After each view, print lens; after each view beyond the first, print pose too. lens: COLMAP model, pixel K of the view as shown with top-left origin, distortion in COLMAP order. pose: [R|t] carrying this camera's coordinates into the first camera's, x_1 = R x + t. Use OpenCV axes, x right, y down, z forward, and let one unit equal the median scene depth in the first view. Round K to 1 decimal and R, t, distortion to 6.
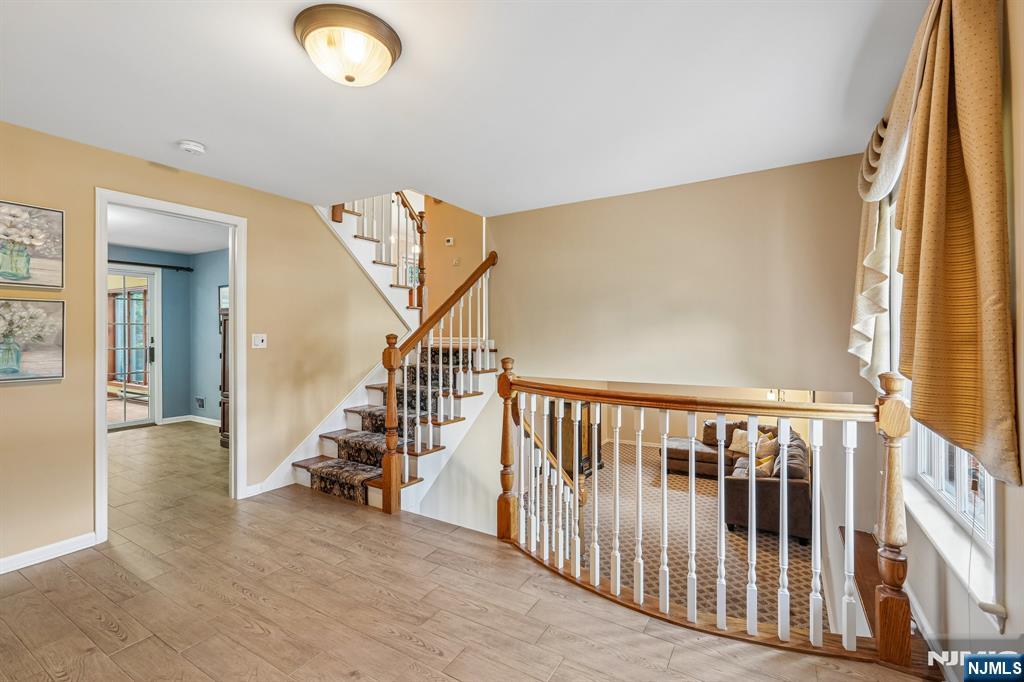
lens RADIAL K [[457.2, 0, 507.6], [0, 457.2, 326.9], [0, 0, 1]] dist [-0.004548, -0.000101]
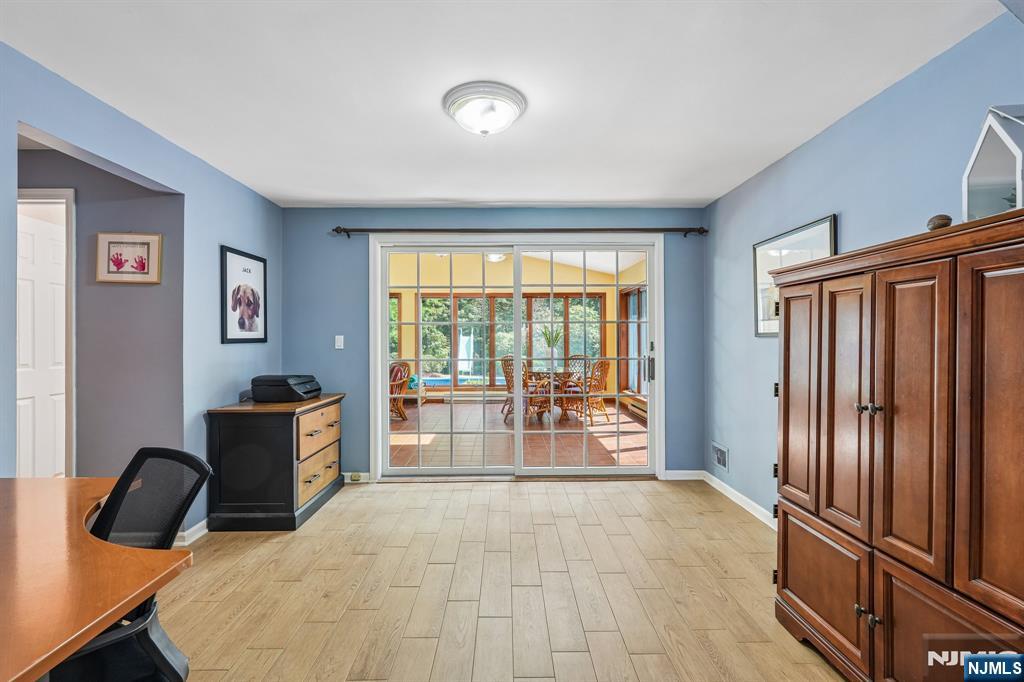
lens RADIAL K [[457.2, 0, 510.5], [0, 457.2, 340.2], [0, 0, 1]] dist [-0.004548, -0.000101]
pose [[0.525487, 0.004175, -0.850791, -0.330181], [0.006410, 0.999940, 0.008866, 0.012958], [0.850777, -0.010113, 0.525429, 0.485189]]
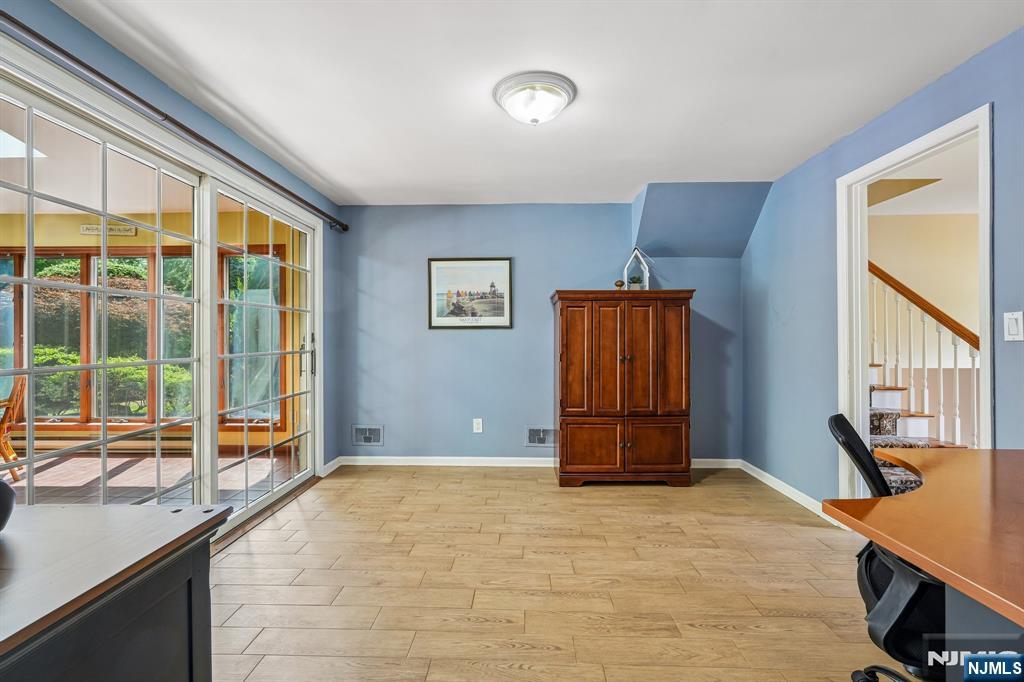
lens RADIAL K [[457.2, 0, 509.1], [0, 457.2, 337.9], [0, 0, 1]] dist [-0.004548, -0.000101]
pose [[0.863629, 0.002229, 0.504124, -0.854948], [-0.003202, 0.999994, 0.001063, 0.027530], [-0.504118, -0.002532, 0.863631, 0.348368]]
